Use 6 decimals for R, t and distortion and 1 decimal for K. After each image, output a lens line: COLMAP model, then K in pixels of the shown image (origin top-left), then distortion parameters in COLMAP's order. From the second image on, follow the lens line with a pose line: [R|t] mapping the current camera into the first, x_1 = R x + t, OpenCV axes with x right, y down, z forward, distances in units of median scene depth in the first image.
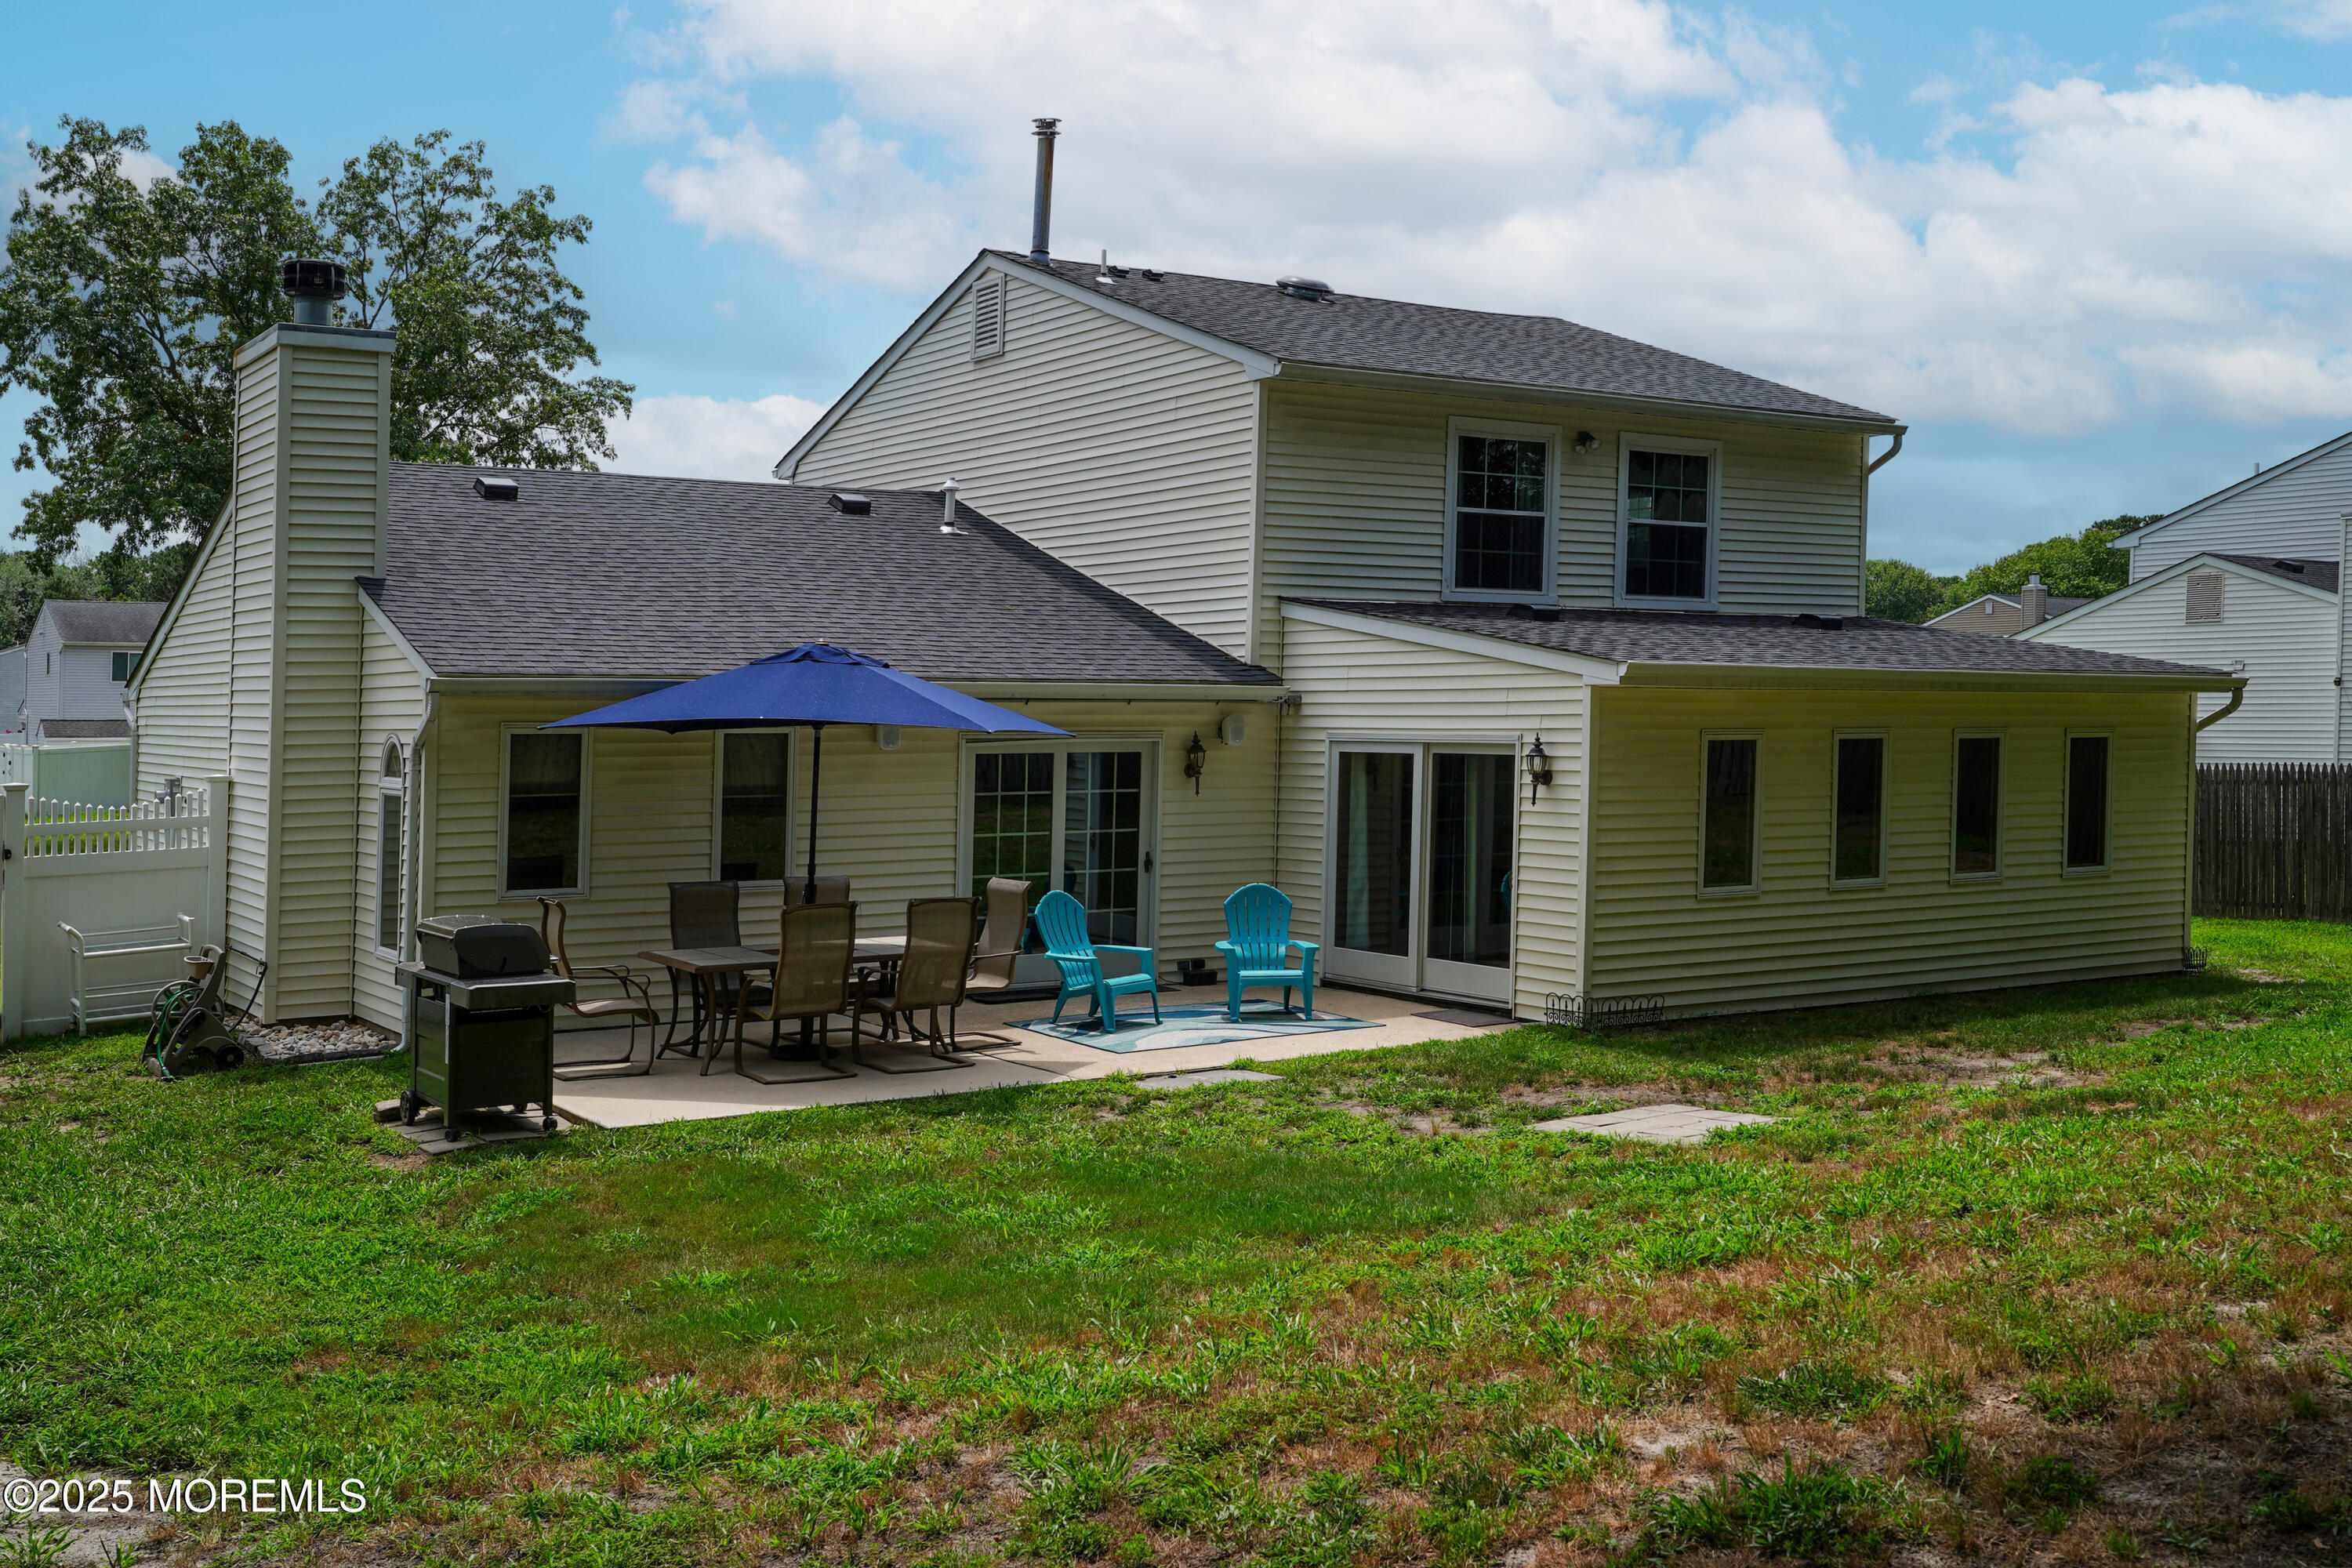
lens RADIAL K [[2366.3, 0, 1176.0], [0, 2366.3, 784.0], [0, 0, 1]] dist [0.004024, 0.022967]
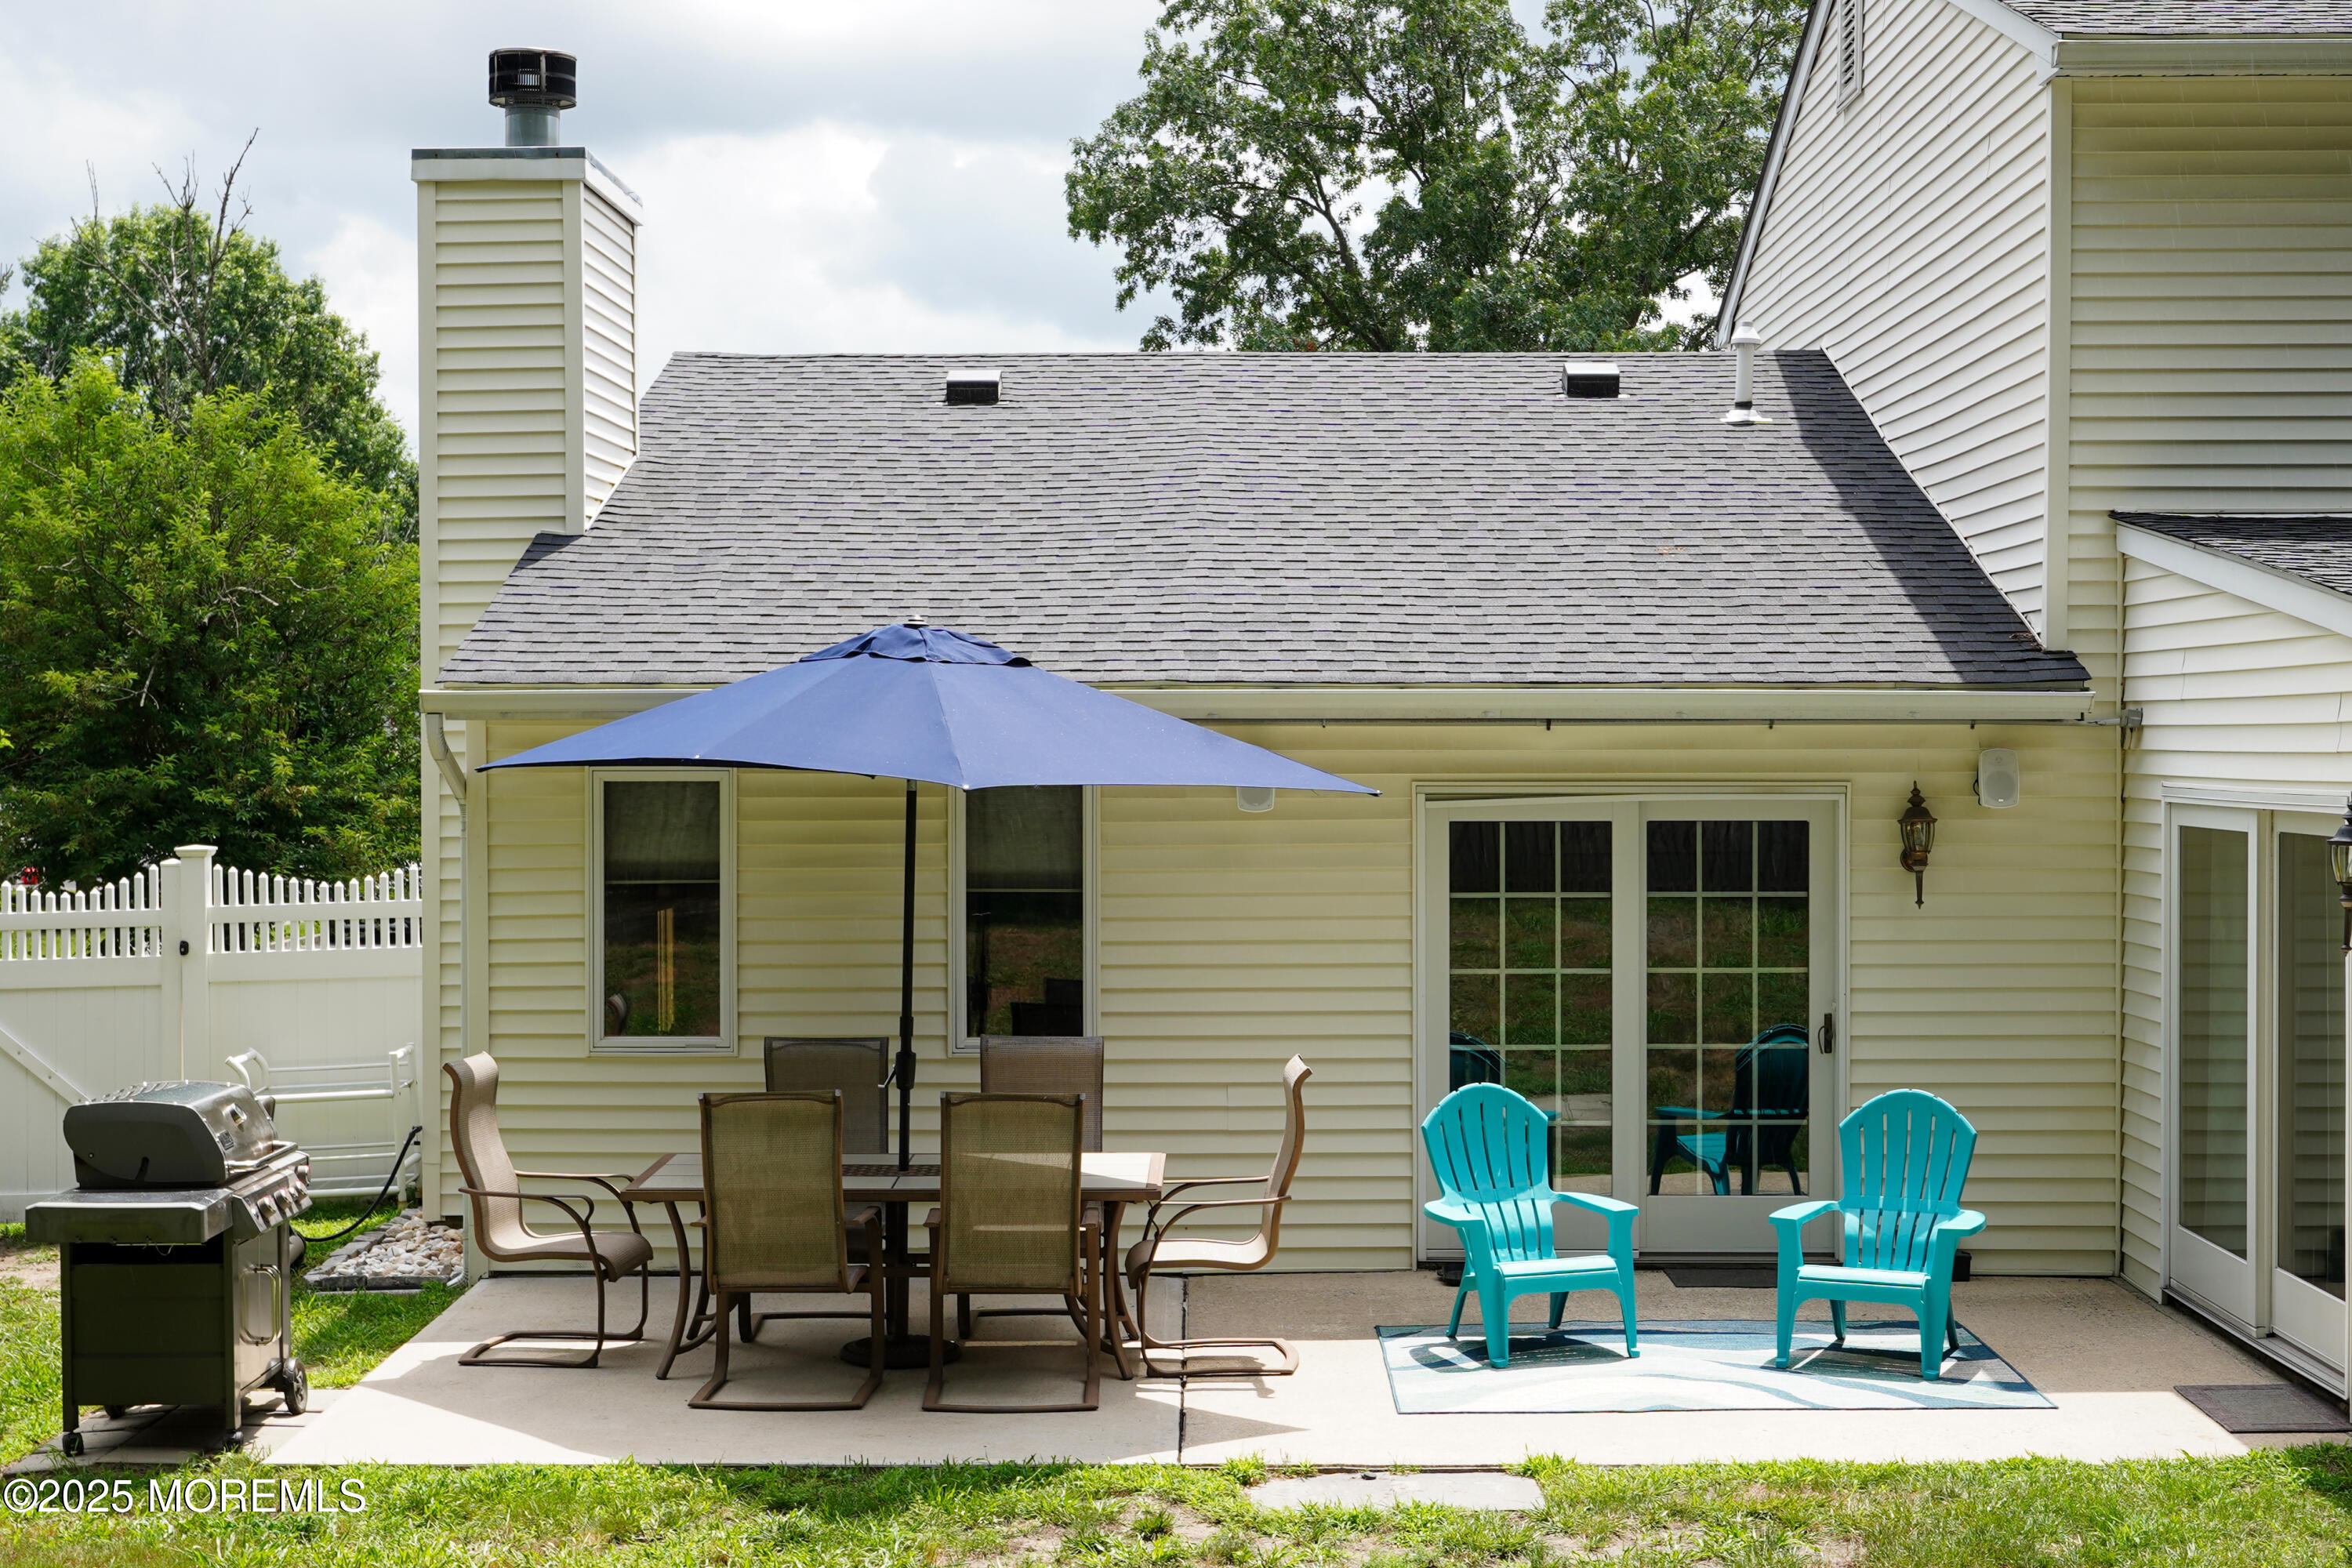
lens RADIAL K [[3462.8, 0, 1176.0], [0, 3462.8, 784.0], [0, 0, 1]] dist [0.014294, 0.091352]
pose [[0.829221, 0.006454, -0.558883, 0.301870], [-0.016021, 0.999797, -0.012225, -0.010309], [0.558691, 0.019091, 0.829156, 0.299787]]
